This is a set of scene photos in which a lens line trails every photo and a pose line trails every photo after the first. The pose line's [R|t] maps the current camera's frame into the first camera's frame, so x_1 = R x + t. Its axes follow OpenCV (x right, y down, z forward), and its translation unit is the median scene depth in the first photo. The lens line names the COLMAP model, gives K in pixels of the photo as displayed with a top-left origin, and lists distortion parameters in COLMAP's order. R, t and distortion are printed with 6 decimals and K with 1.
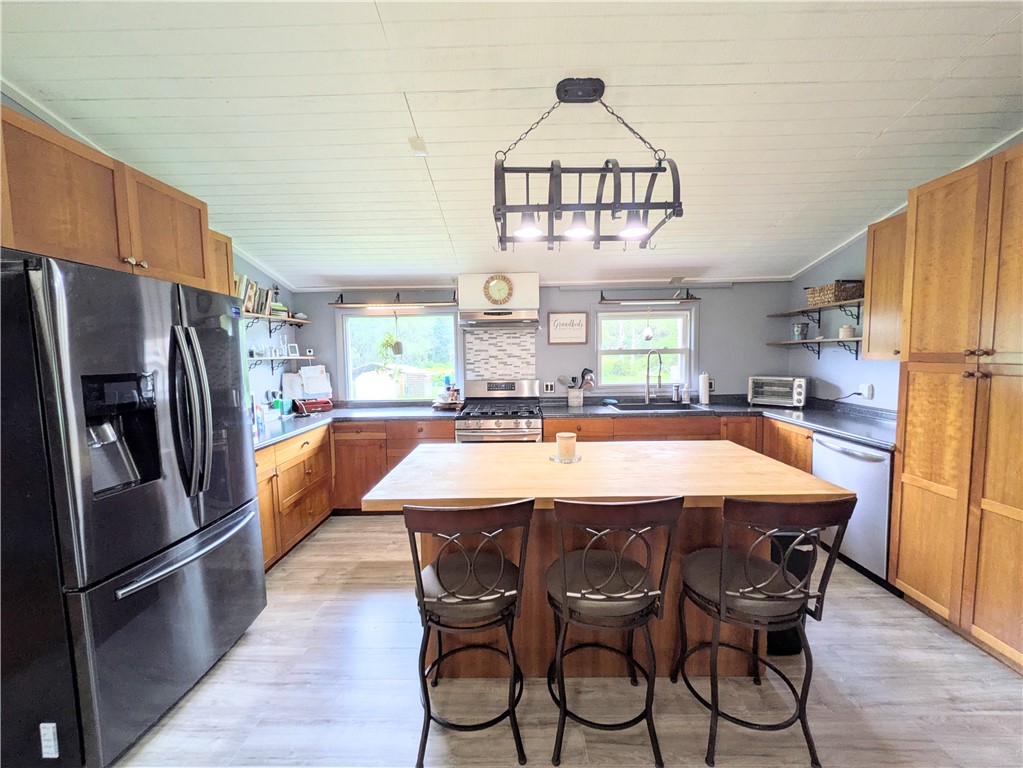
lens RADIAL K [[403.4, 0, 511.5], [0, 403.4, 384.0], [0, 0, 1]] dist [0.000365, -0.000244]
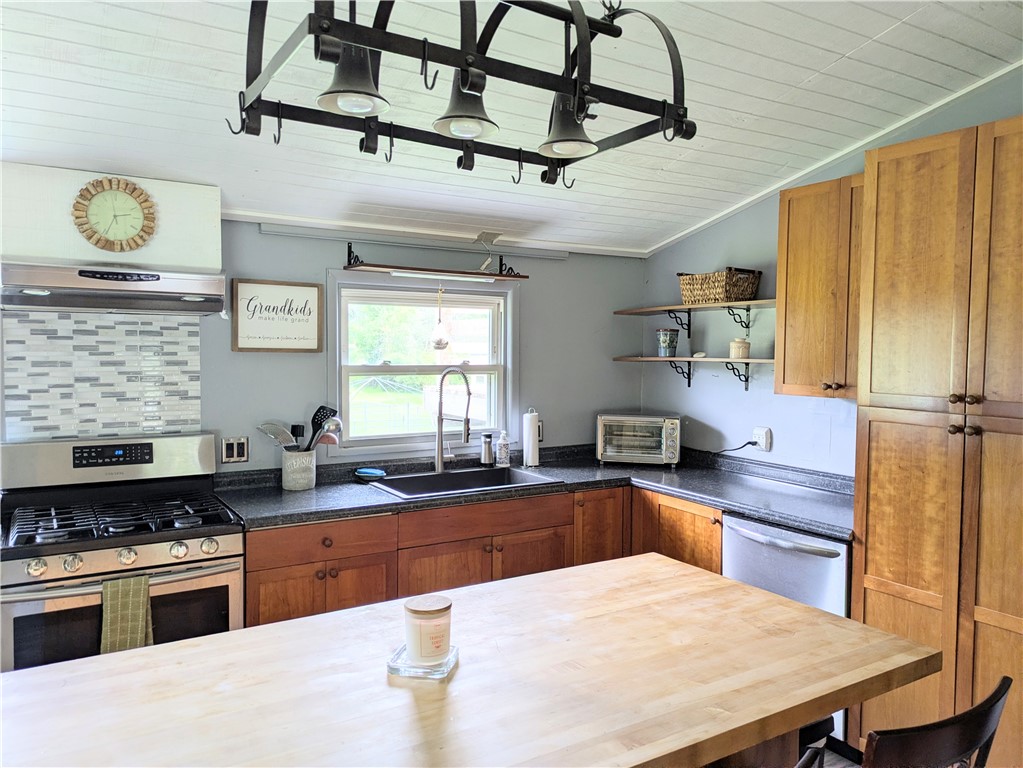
lens RADIAL K [[752.2, 0, 511.5], [0, 752.2, 384.0], [0, 0, 1]] dist [0.085236, -0.120923]
pose [[0.837332, -0.002525, 0.546690, -0.122365], [0.017140, 0.999619, -0.021636, -0.045829], [-0.546427, 0.027487, 0.837056, 0.164248]]
